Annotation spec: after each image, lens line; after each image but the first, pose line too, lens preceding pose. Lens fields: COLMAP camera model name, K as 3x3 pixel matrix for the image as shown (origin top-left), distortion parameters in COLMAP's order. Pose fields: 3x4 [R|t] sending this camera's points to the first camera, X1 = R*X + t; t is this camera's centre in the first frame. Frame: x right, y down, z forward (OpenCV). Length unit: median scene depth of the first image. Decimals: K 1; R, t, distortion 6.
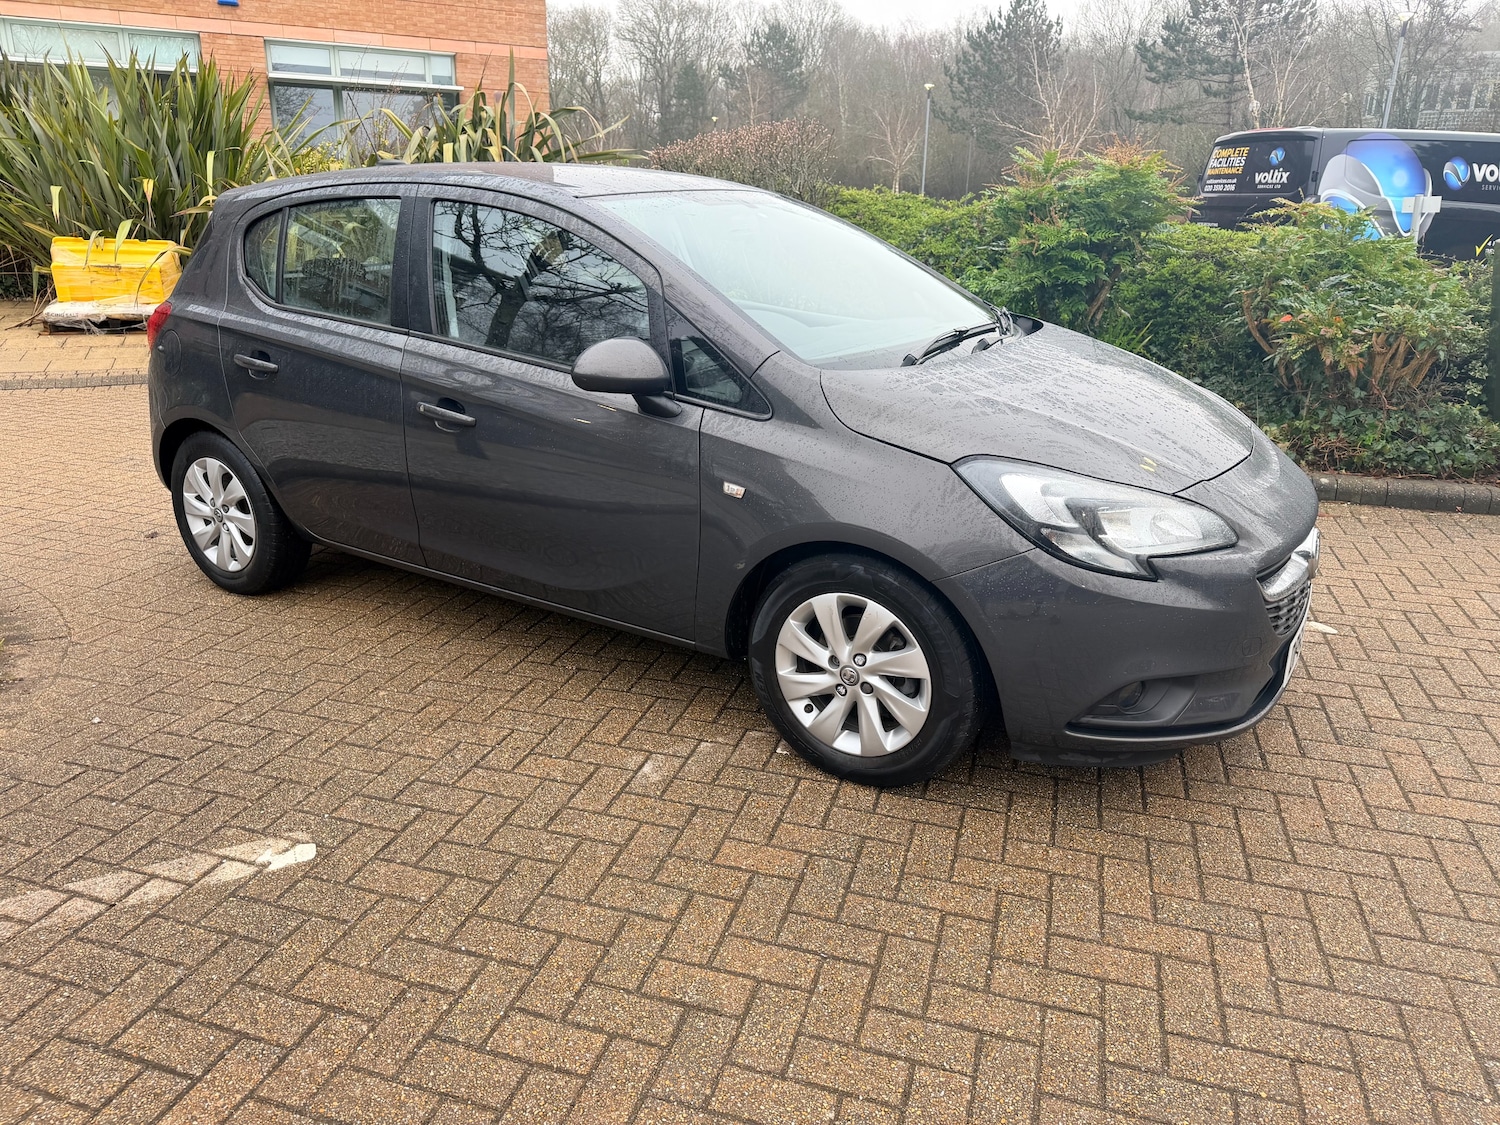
lens RADIAL K [[1048.1, 0, 741.6], [0, 1048.1, 556.1], [0, 0, 1]] dist [0.020366, -0.026409]
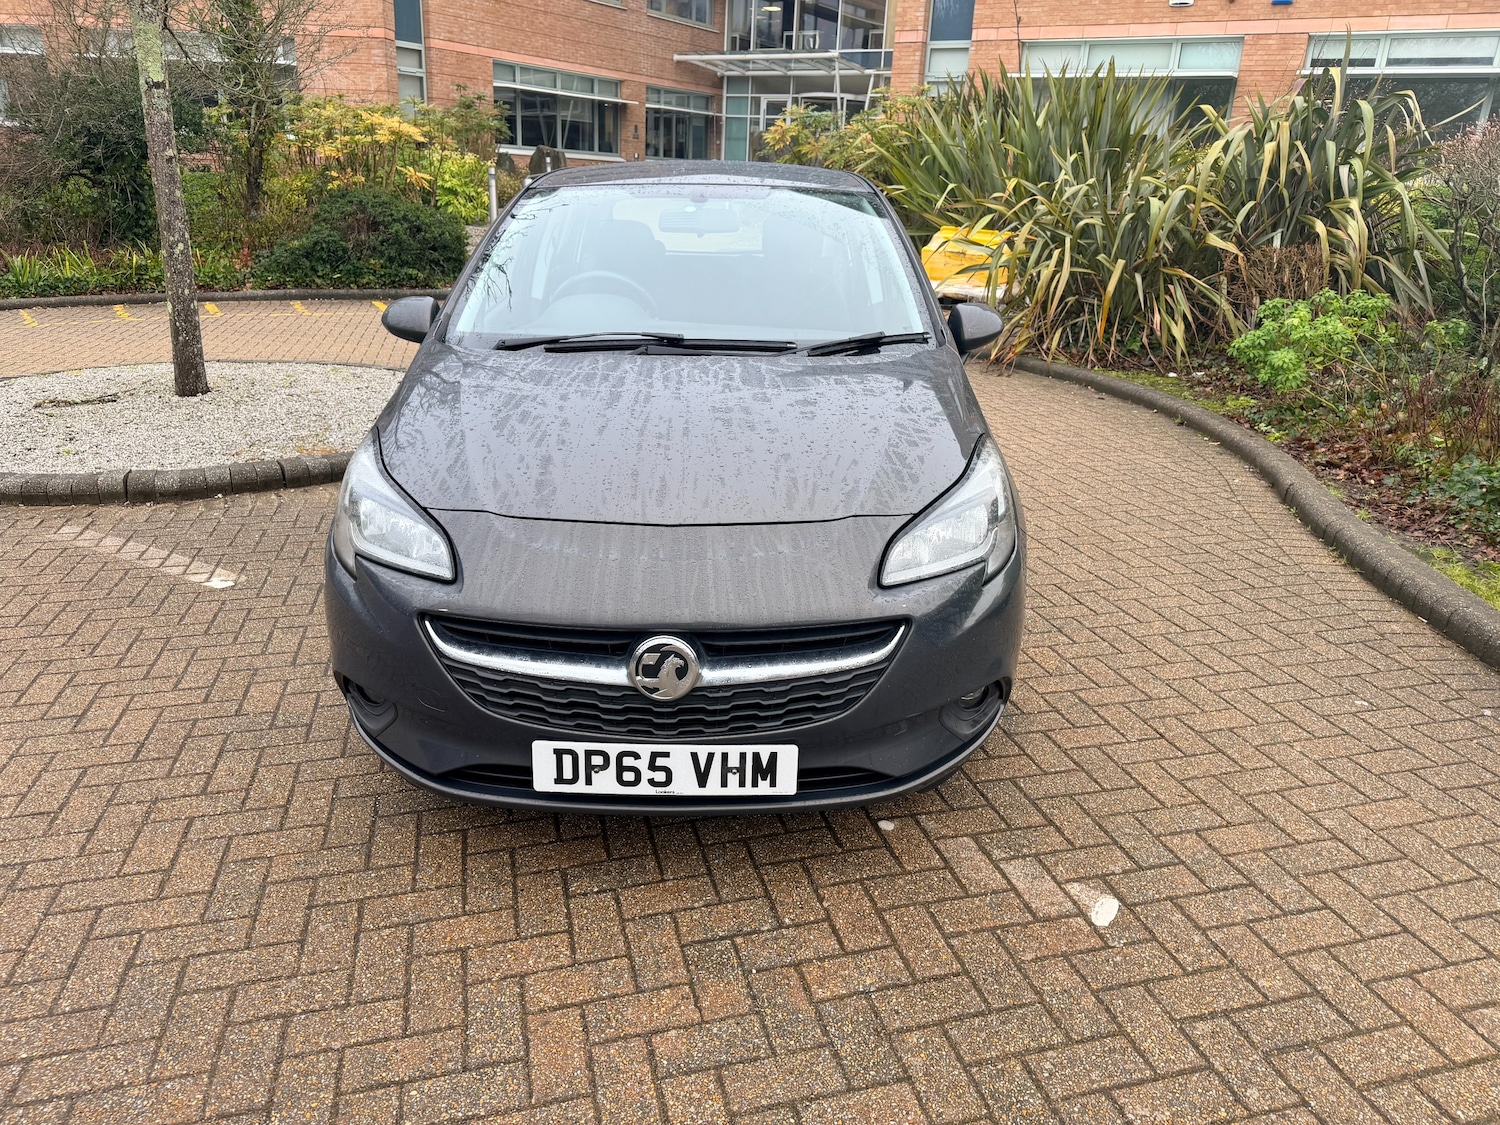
lens RADIAL K [[1048.1, 0, 755.0], [0, 1048.1, 563.4], [0, 0, 1]] dist [0.020366, -0.026409]
pose [[0.537754, 0.292011, -0.790917, 0.999047], [-0.288598, 0.945187, 0.152748, -0.180730], [0.792170, 0.146116, 0.592552, 0.518883]]
